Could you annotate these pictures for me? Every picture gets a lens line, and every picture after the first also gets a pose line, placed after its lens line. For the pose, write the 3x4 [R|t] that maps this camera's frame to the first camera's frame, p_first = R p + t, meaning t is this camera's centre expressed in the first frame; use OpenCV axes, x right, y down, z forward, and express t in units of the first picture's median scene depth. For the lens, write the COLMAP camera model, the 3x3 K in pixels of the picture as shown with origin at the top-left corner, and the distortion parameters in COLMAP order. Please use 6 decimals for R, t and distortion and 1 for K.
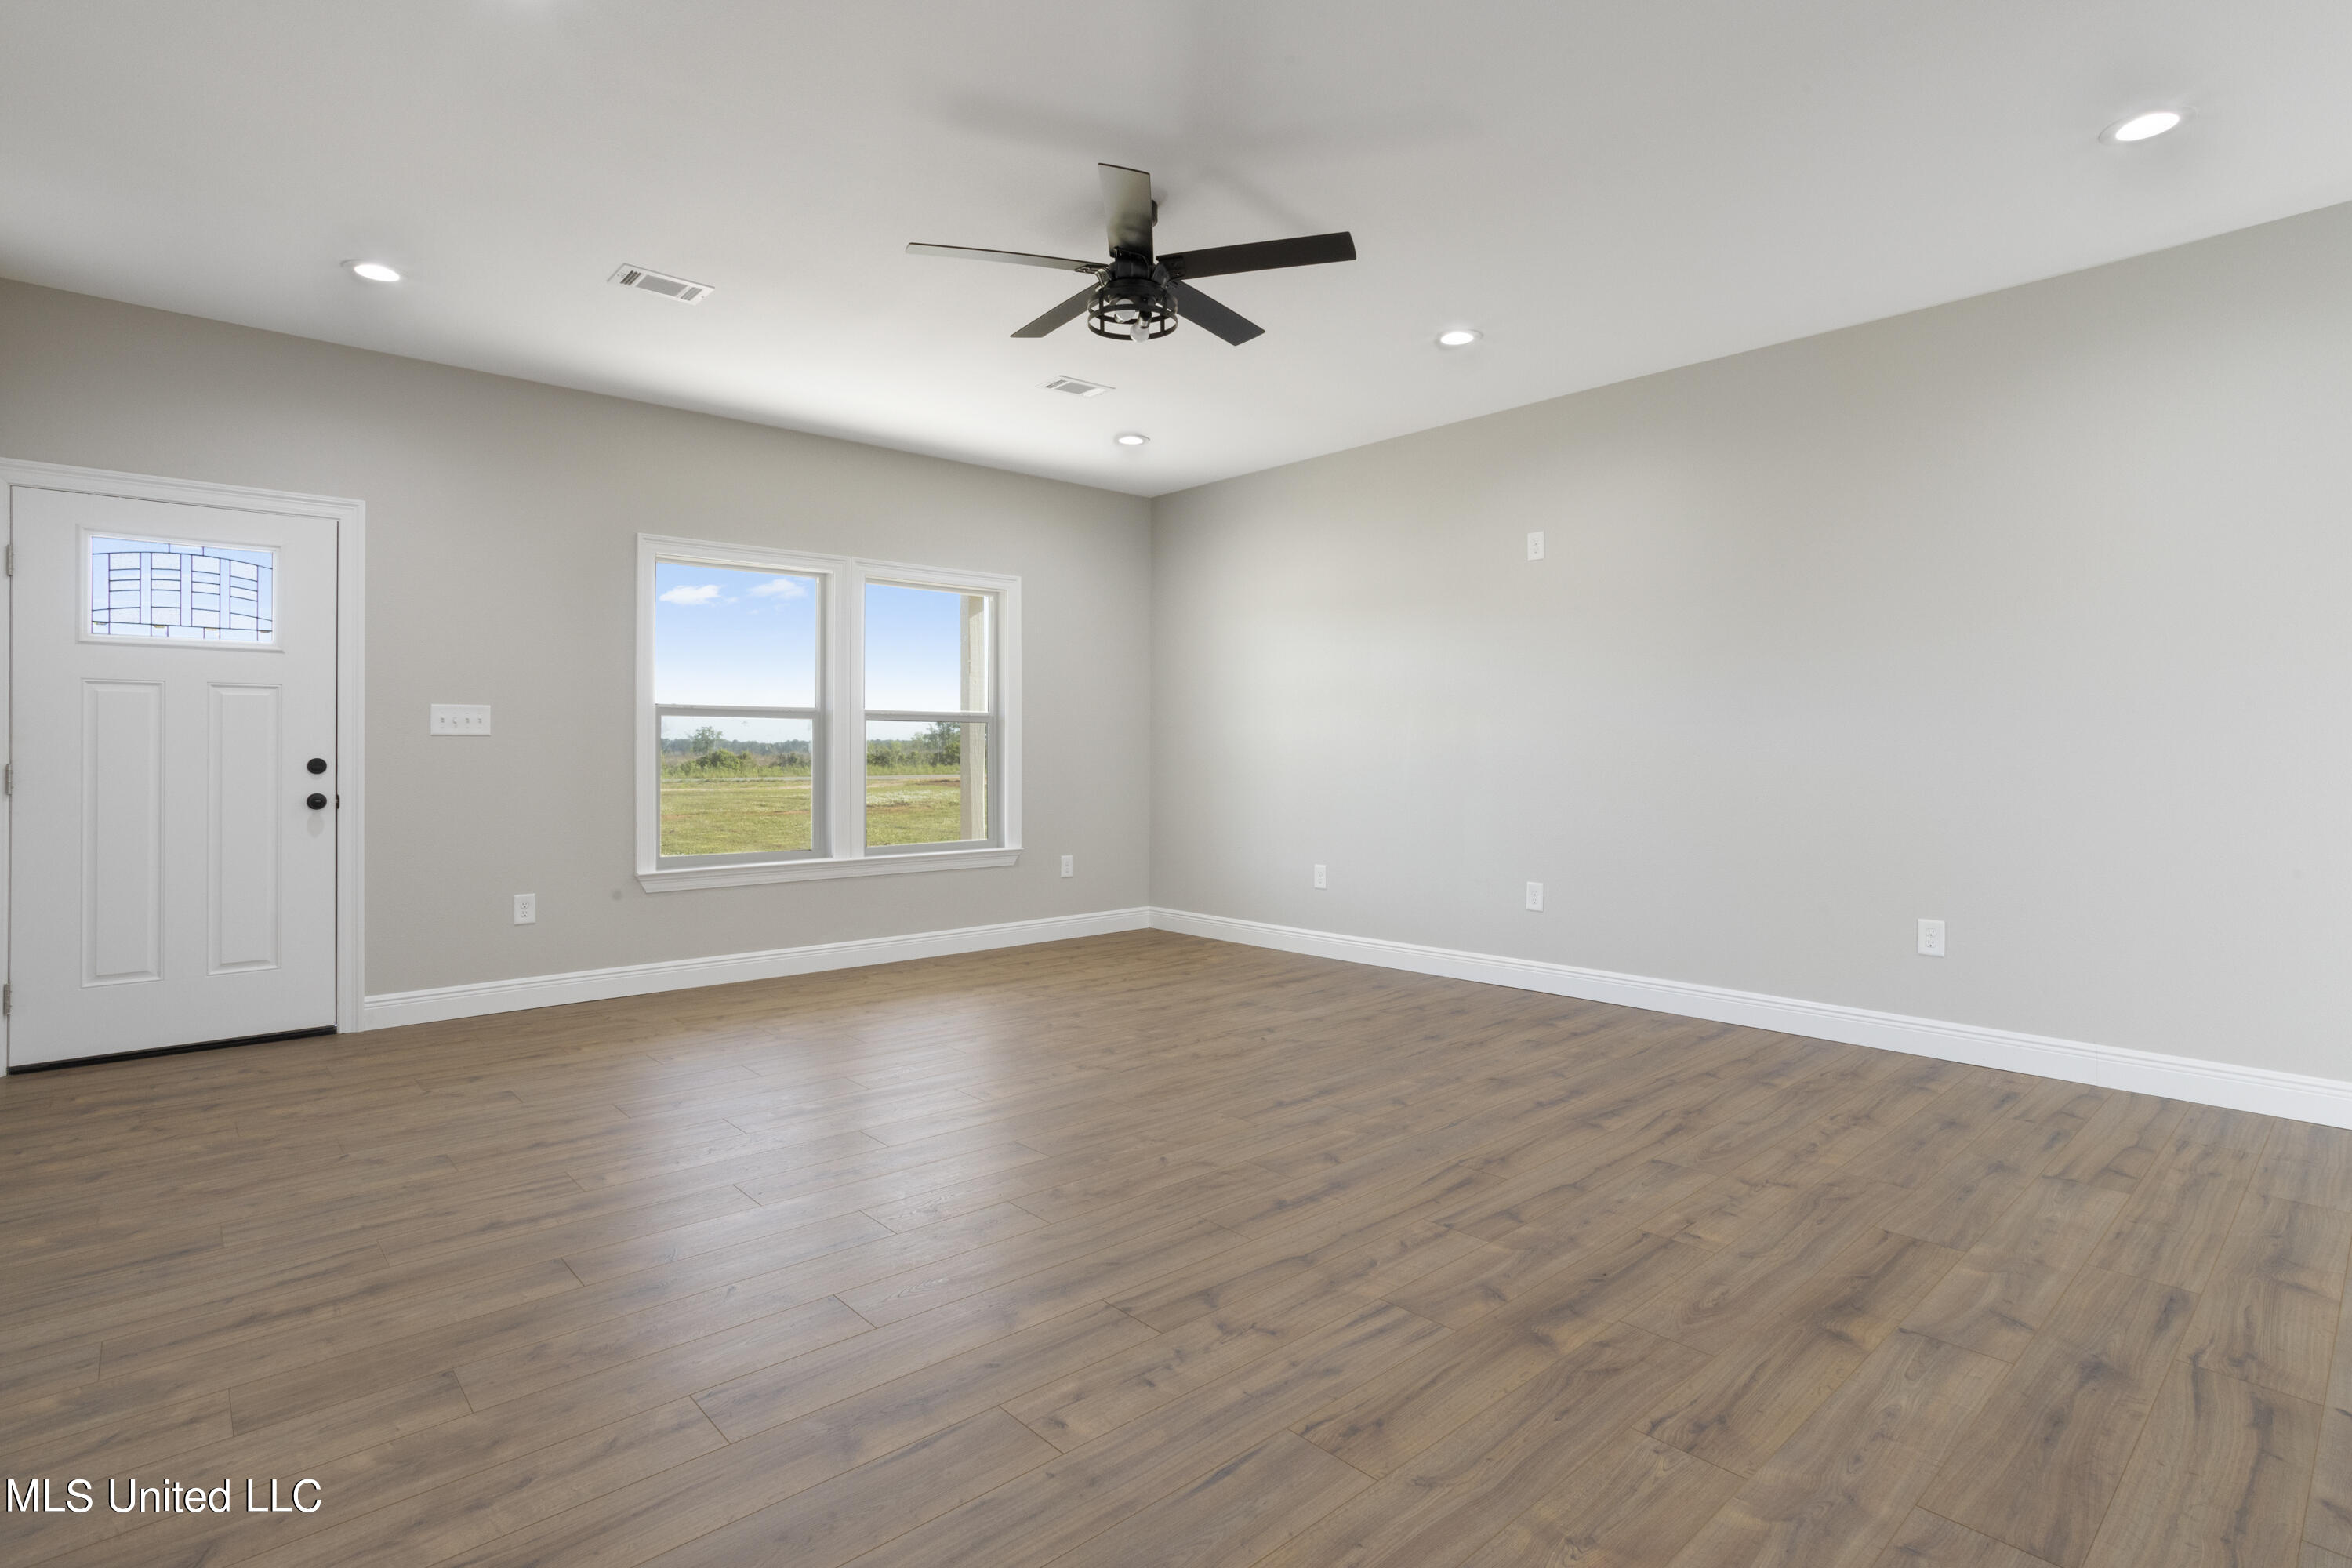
lens RADIAL K [[1162.6, 0, 1181.3], [0, 1162.6, 732.7], [0, 0, 1]] dist [-0.059967, 0.039122]
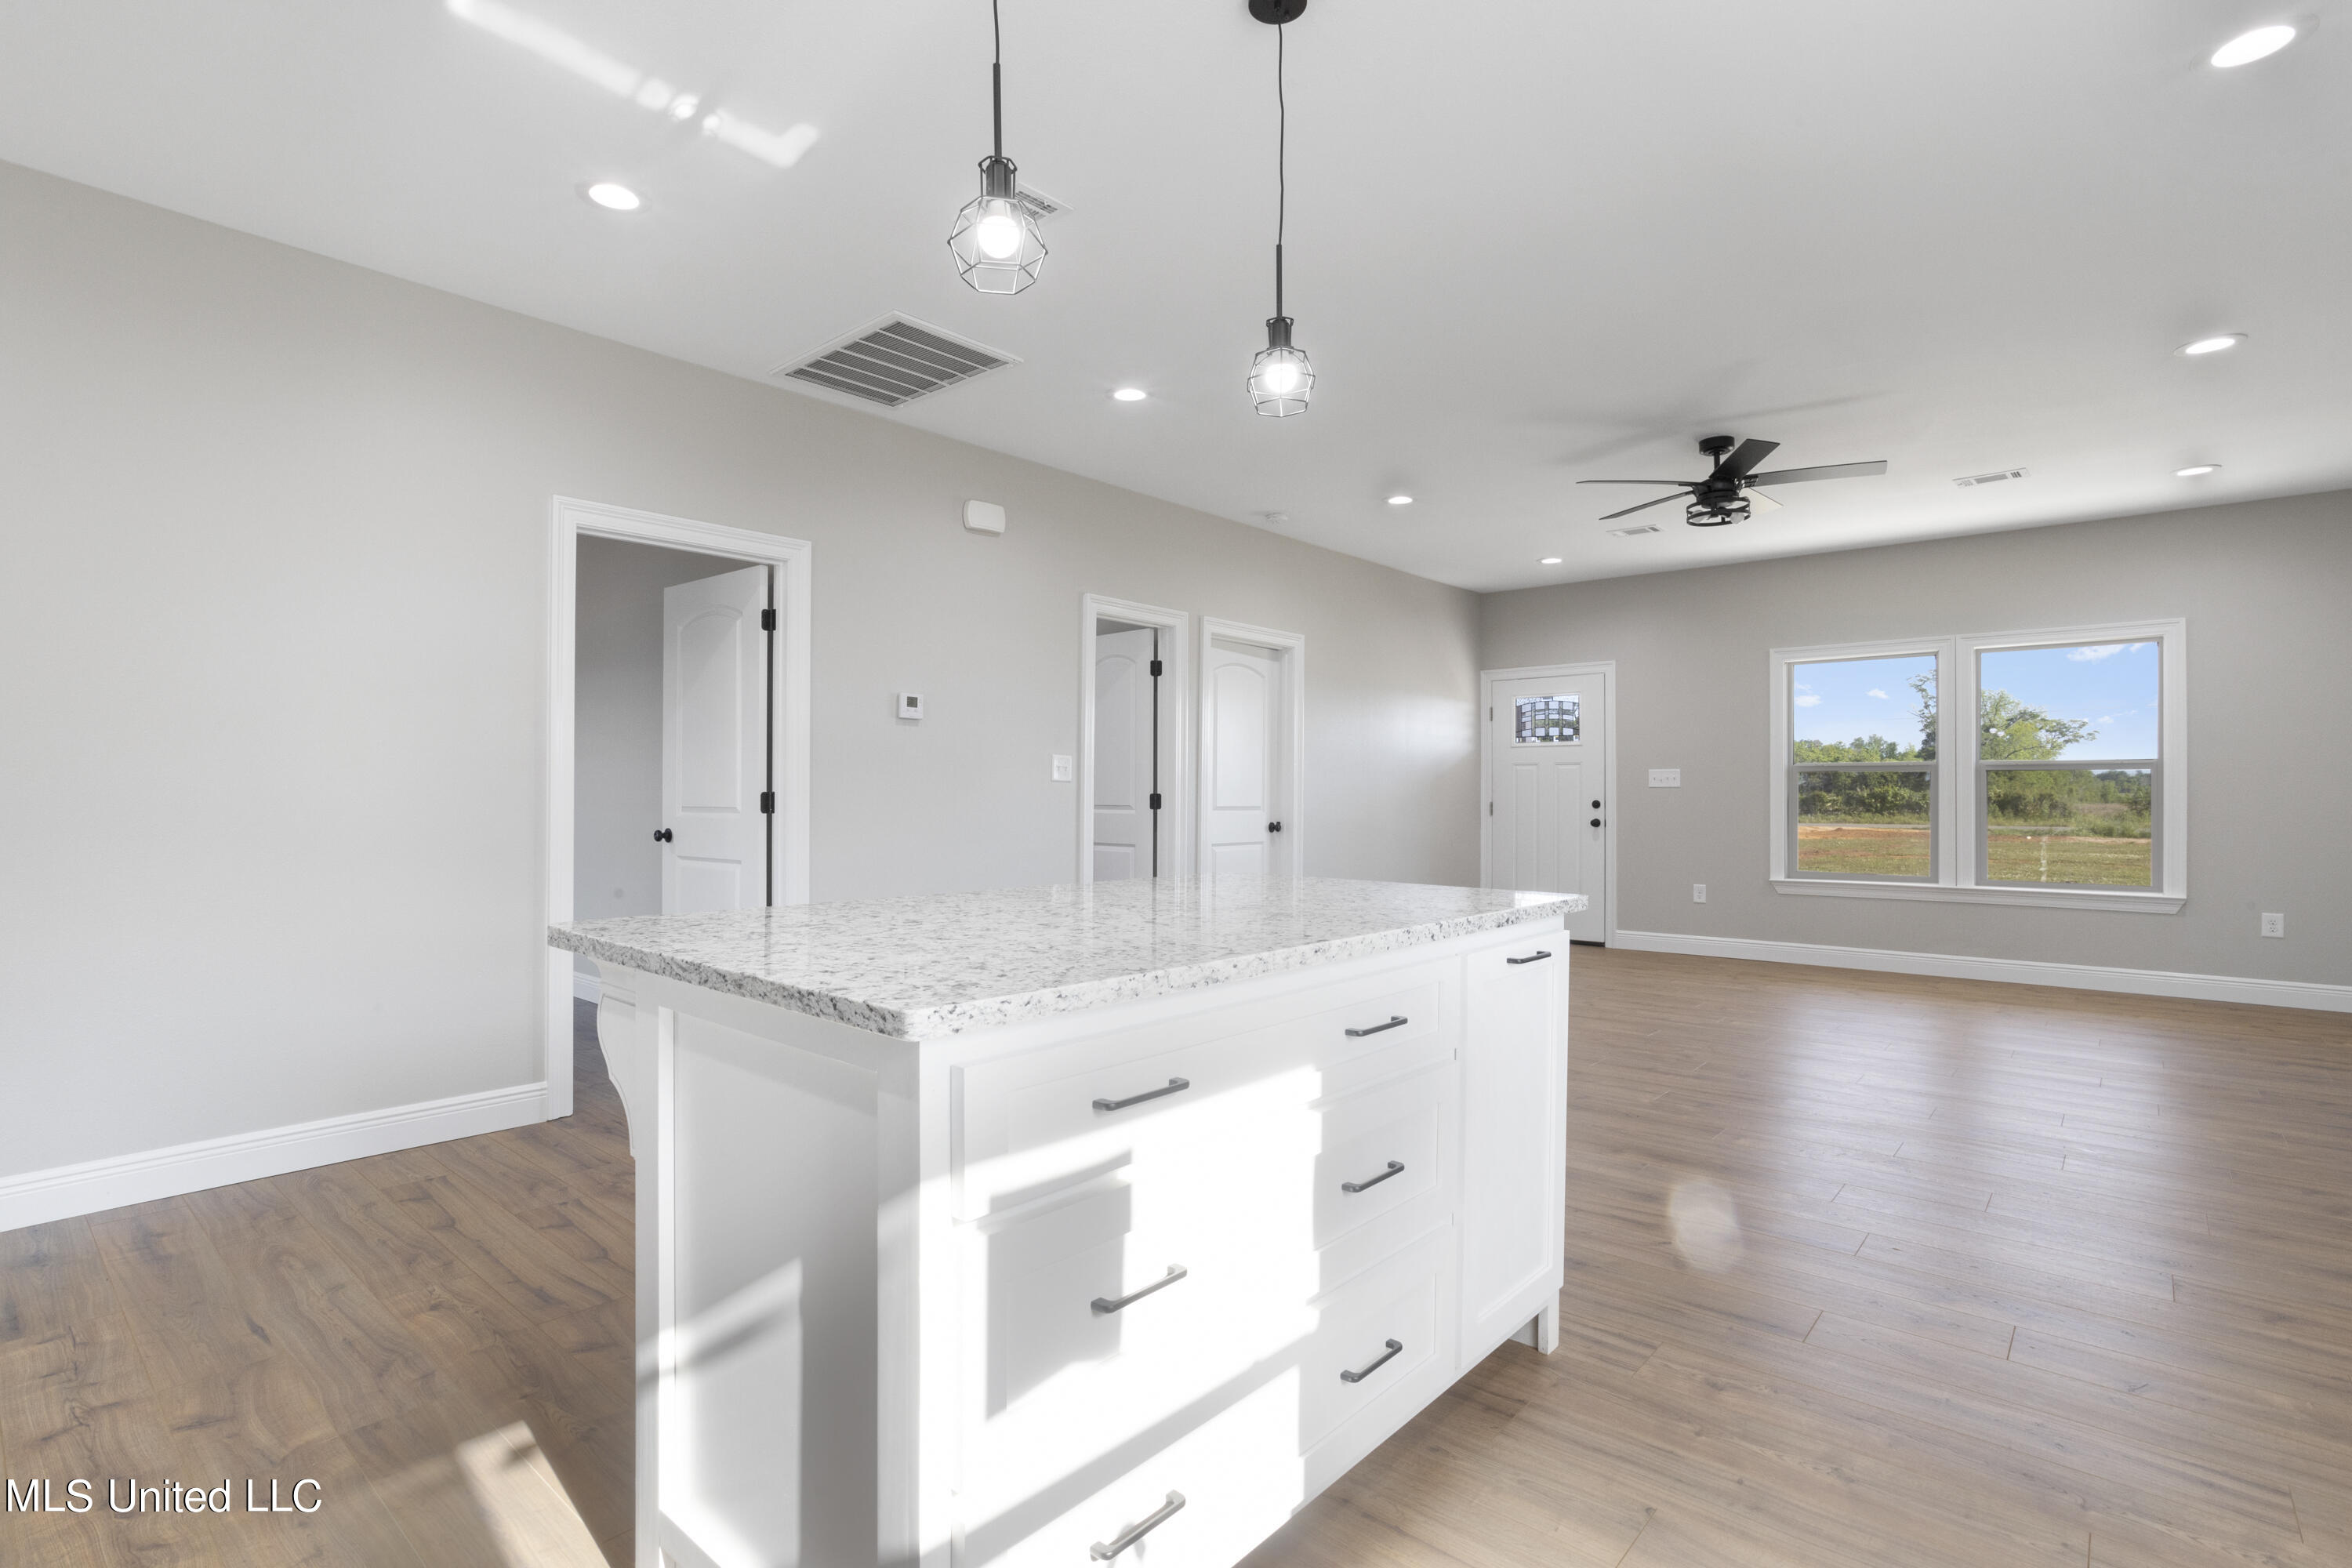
lens RADIAL K [[1121.2, 0, 1165.9], [0, 1121.2, 791.5], [0, 0, 1]] dist [-0.058014, 0.032340]
pose [[0.107493, -0.002811, -0.994202, 0.951015], [0.014410, 0.999895, -0.001269, 0.000008], [0.994101, -0.014190, 0.107522, 0.081146]]
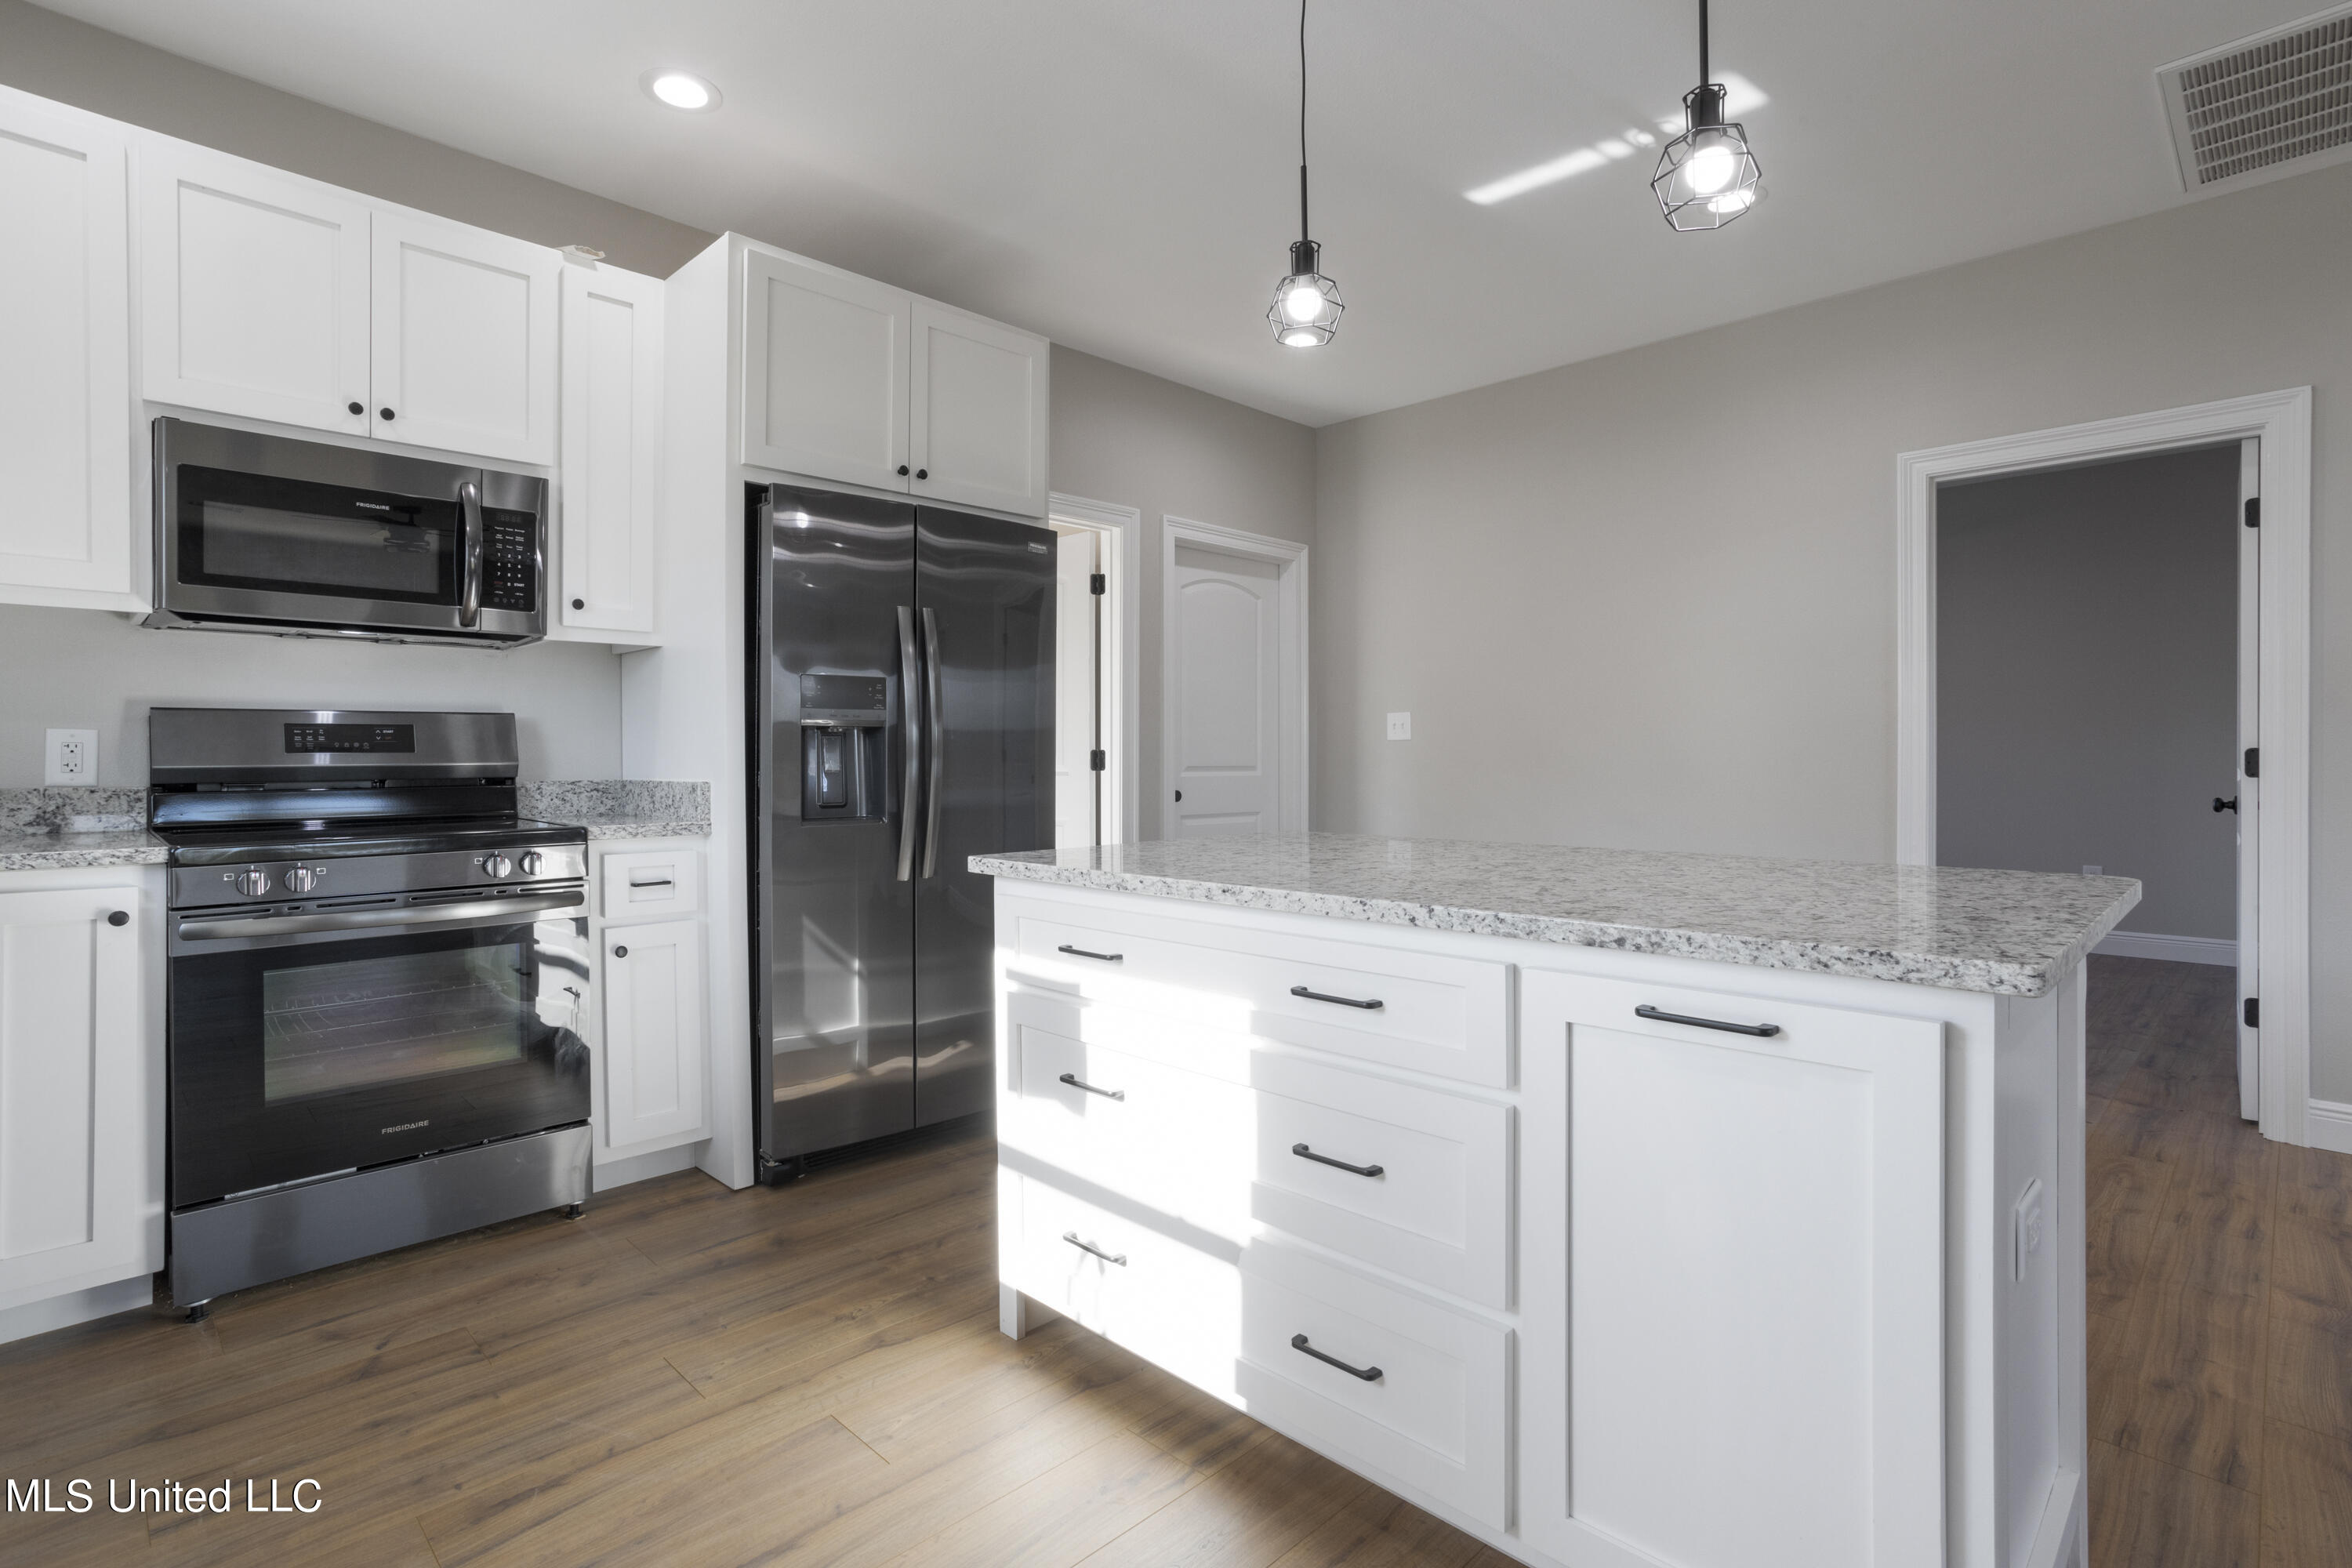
lens RADIAL K [[1145.7, 0, 1169.2], [0, 1145.7, 760.4], [0, 0, 1]] dist [-0.057489, 0.036159]
pose [[-0.998945, 0.001651, -0.045886, 0.676824], [0.002281, 0.999904, -0.013690, 0.009420], [0.045859, -0.013780, -0.998853, 0.508328]]
